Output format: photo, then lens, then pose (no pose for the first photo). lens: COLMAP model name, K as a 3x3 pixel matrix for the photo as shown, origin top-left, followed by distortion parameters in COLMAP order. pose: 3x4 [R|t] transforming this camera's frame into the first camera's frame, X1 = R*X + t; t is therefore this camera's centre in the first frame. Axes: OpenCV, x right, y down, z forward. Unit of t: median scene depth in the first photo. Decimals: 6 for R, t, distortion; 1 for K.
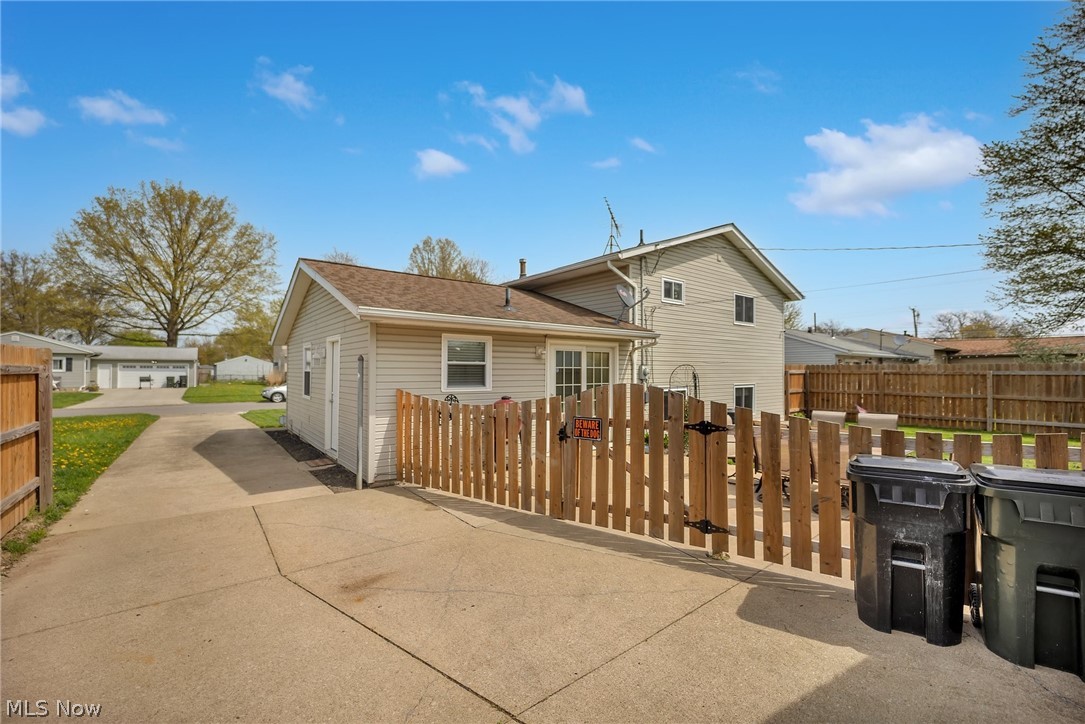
lens RADIAL K [[448.5, 0, 542.5], [0, 448.5, 362.0], [0, 0, 1]] dist [-0.023805, 0.000277]
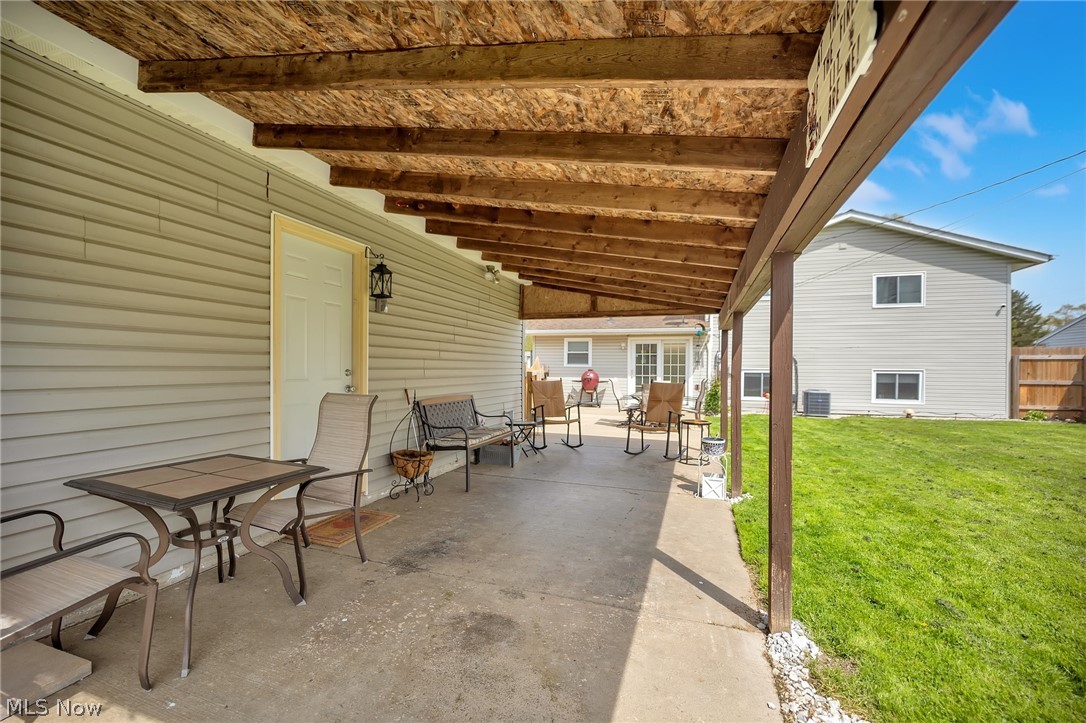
lens RADIAL K [[452.6, 0, 545.0], [0, 452.6, 374.2], [0, 0, 1]] dist [-0.025419, 0.000275]
pose [[0.554620, 0.011304, -0.832027, 0.888966], [0.008770, 0.999773, 0.019430, 0.036649], [0.832058, -0.018073, 0.554395, -0.148349]]
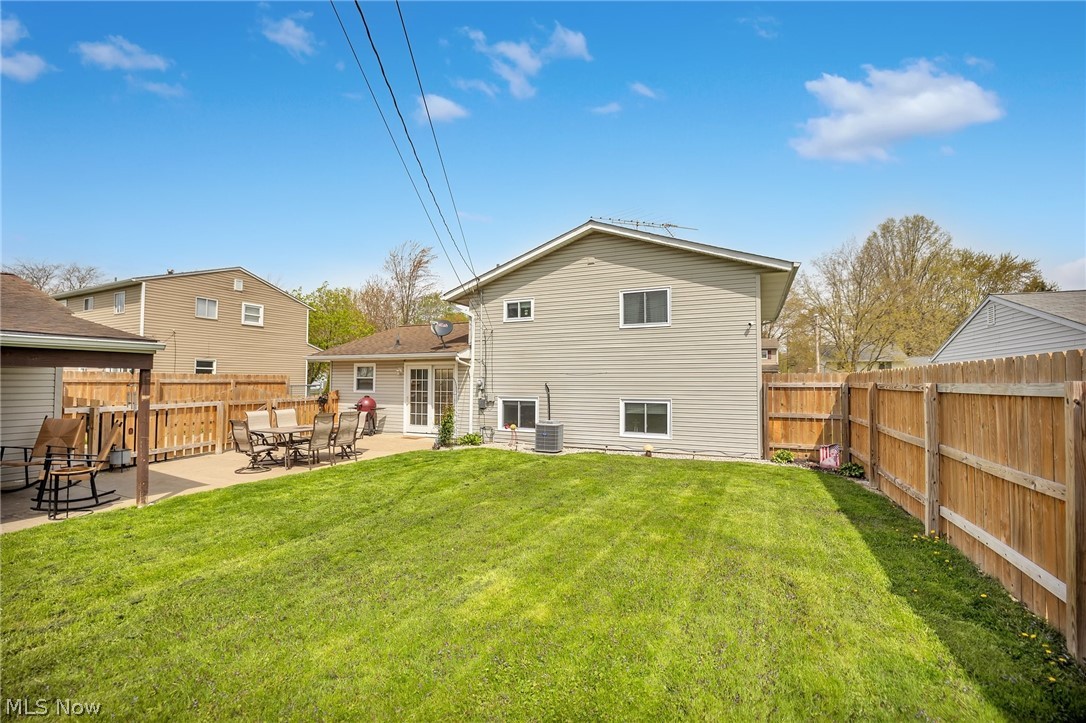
lens RADIAL K [[452.6, 0, 545.0], [0, 452.6, 374.2], [0, 0, 1]] dist [-0.025419, 0.000275]
pose [[0.465685, -0.016825, -0.884791, 1.191900], [0.013740, 0.999836, -0.011781, 0.012211], [0.884844, -0.006671, 0.465840, 0.488701]]
